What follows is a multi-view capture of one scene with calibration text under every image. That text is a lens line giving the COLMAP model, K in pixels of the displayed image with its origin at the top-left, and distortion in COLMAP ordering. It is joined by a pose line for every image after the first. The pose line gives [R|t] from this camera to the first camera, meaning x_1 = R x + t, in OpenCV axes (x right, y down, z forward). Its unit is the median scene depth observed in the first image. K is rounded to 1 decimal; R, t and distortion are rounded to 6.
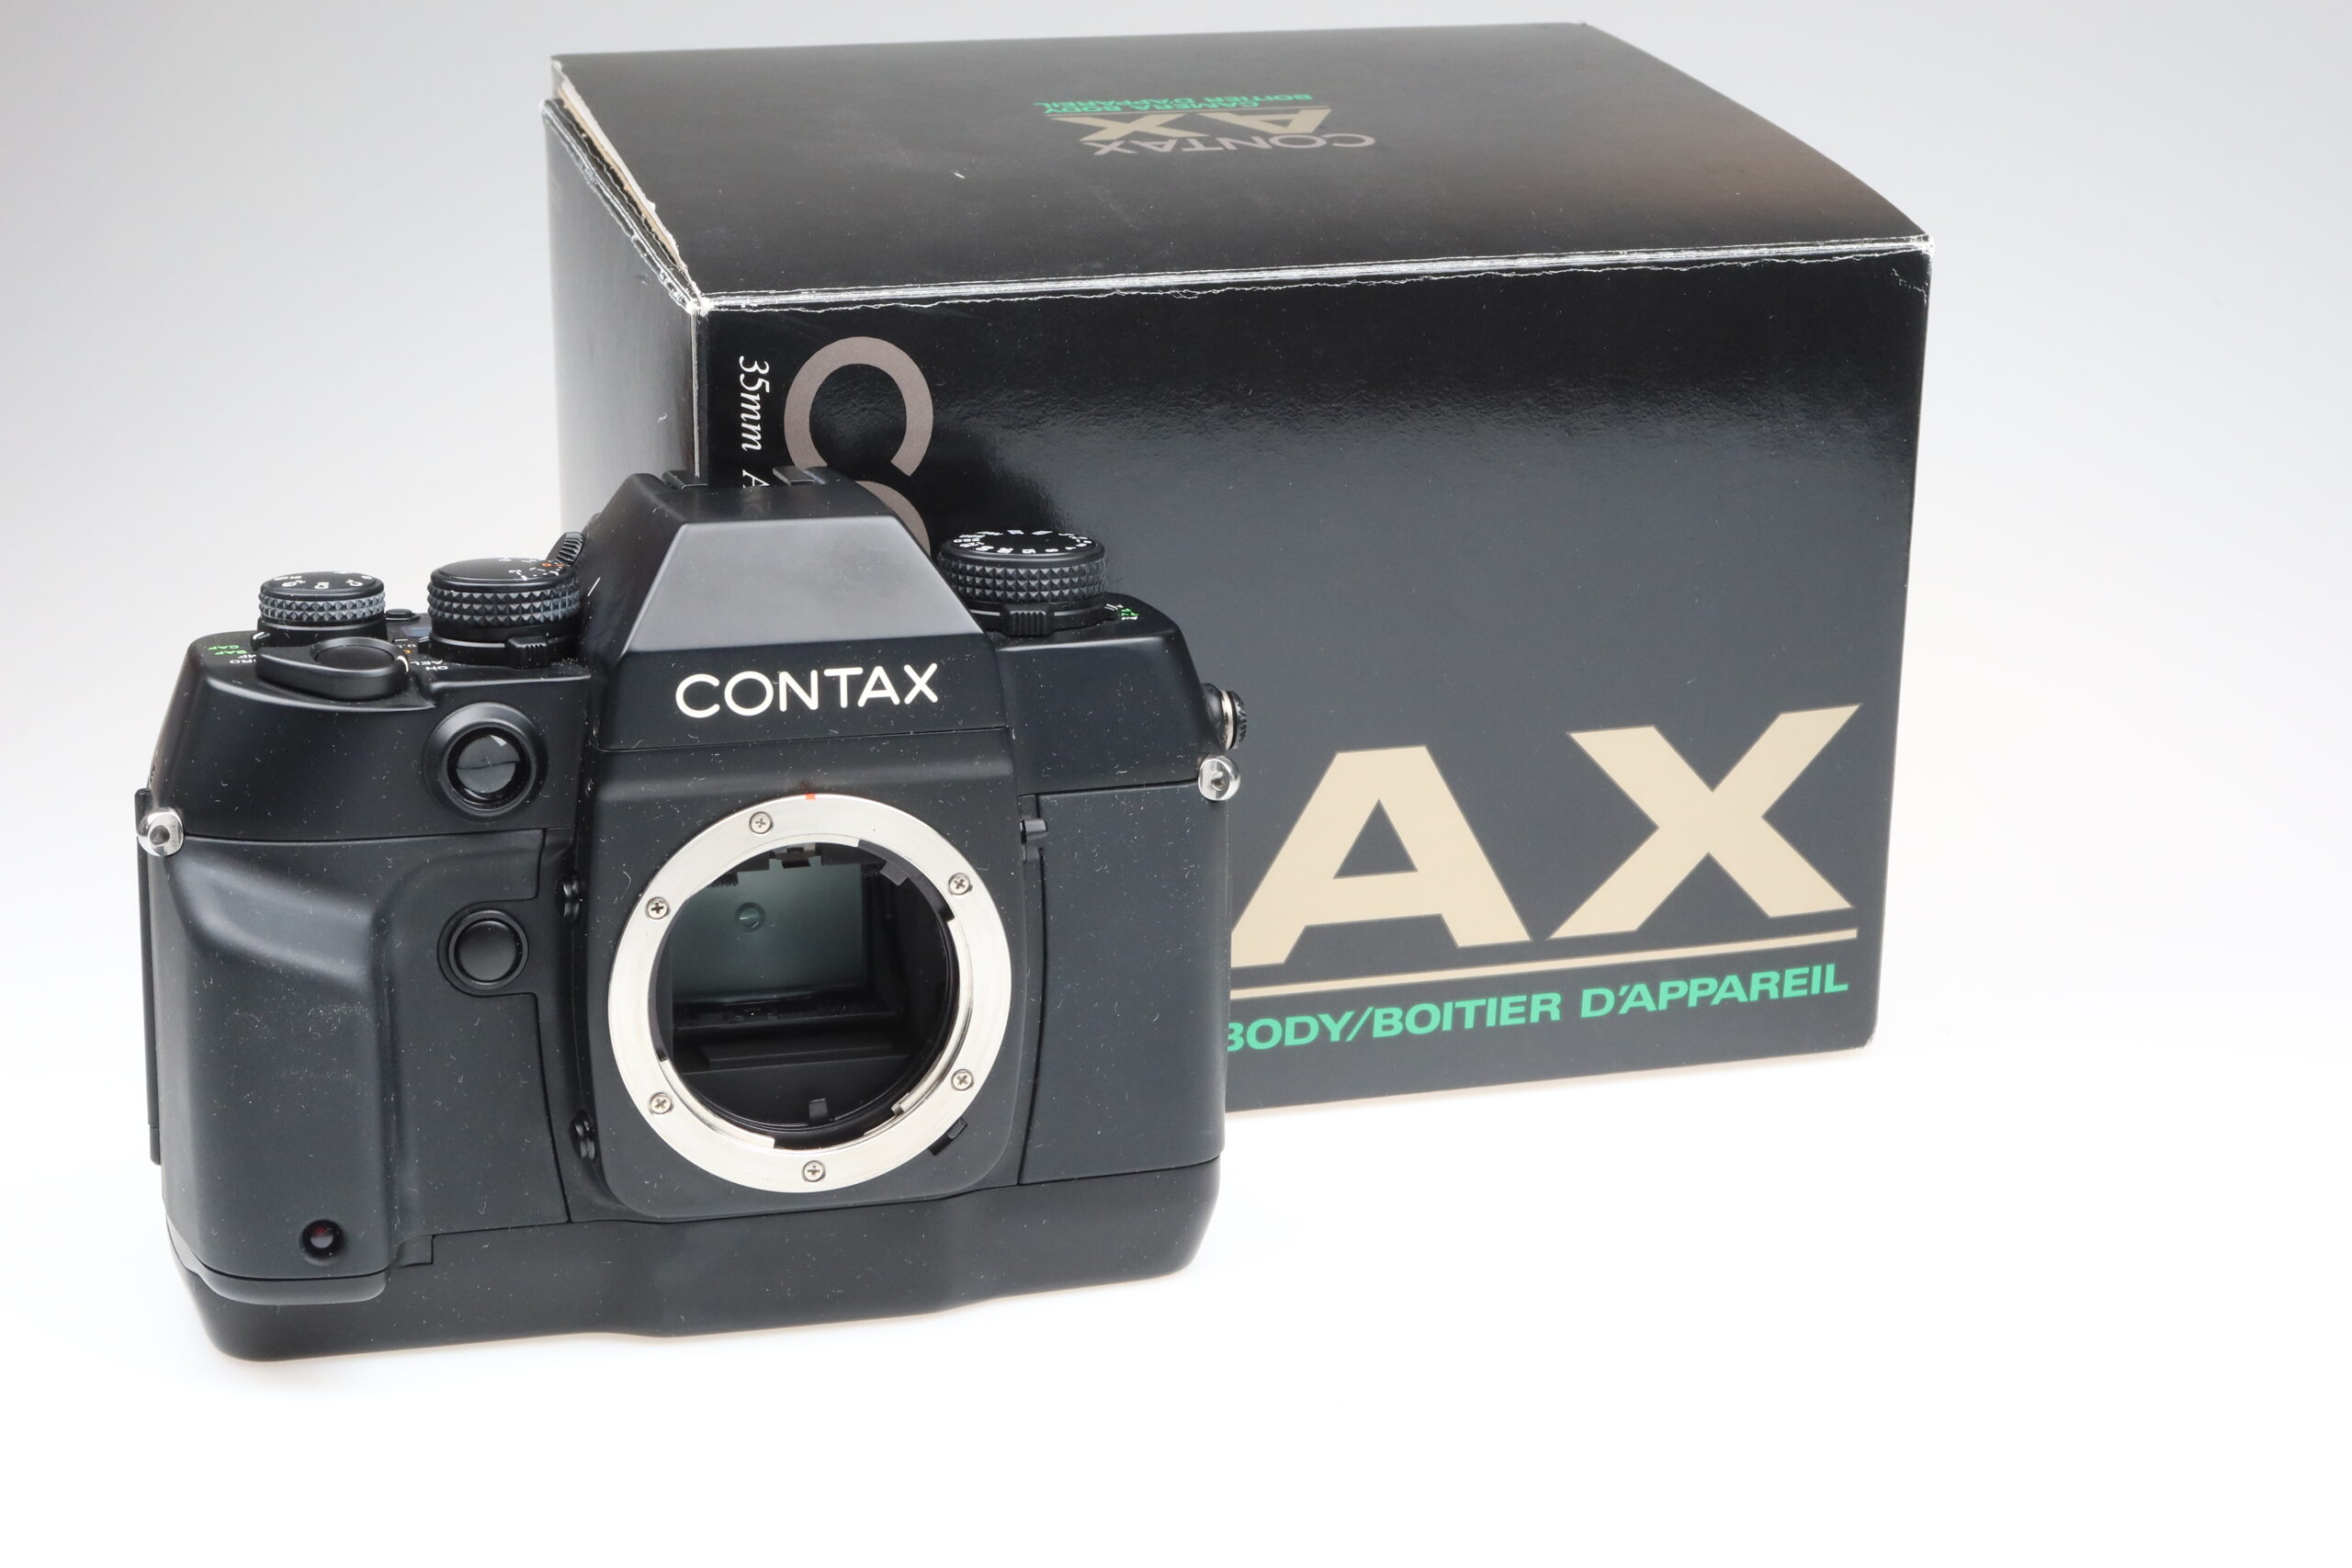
lens RADIAL K [[4674.6, 0, 1176.0], [0, 4674.6, 784.0], [0, 0, 1]] dist [-0.031829, -0.169787]
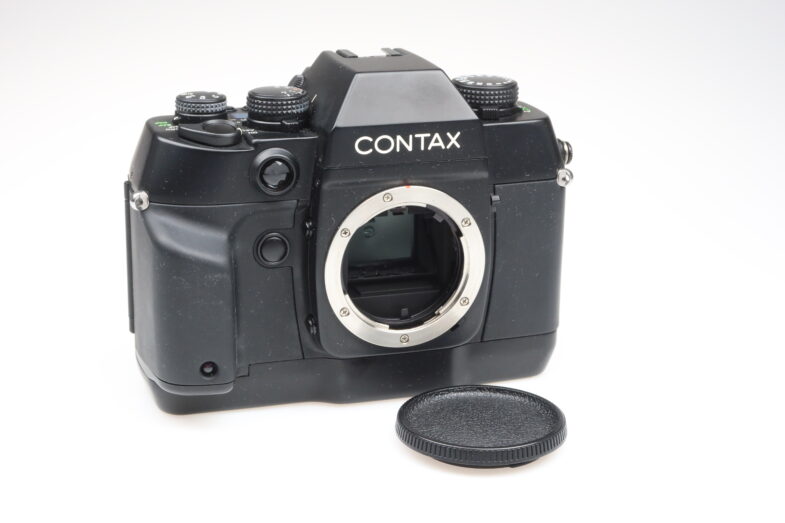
lens RADIAL K [[1560.3, 0, 392.5], [0, 1560.3, 261.5], [0, 0, 1]] dist [-0.031829, -0.169787]
pose [[0.999839, 0.003665, 0.017588, -0.099710], [-0.005060, 0.996788, 0.079921, -0.023190], [-0.017239, -0.079997, 0.996646, 0.189797]]
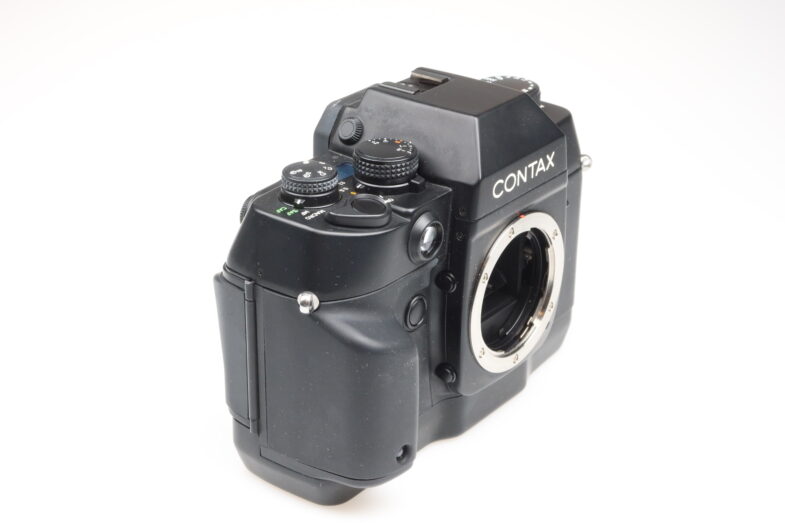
lens RADIAL K [[1560.3, 0, 392.5], [0, 1560.3, 261.5], [0, 0, 1]] dist [-0.031829, -0.169787]
pose [[0.807798, -0.253315, 0.532253, -0.565791], [0.130814, 0.957475, 0.257154, -0.190635], [-0.574761, -0.138102, 0.806584, 0.381758]]
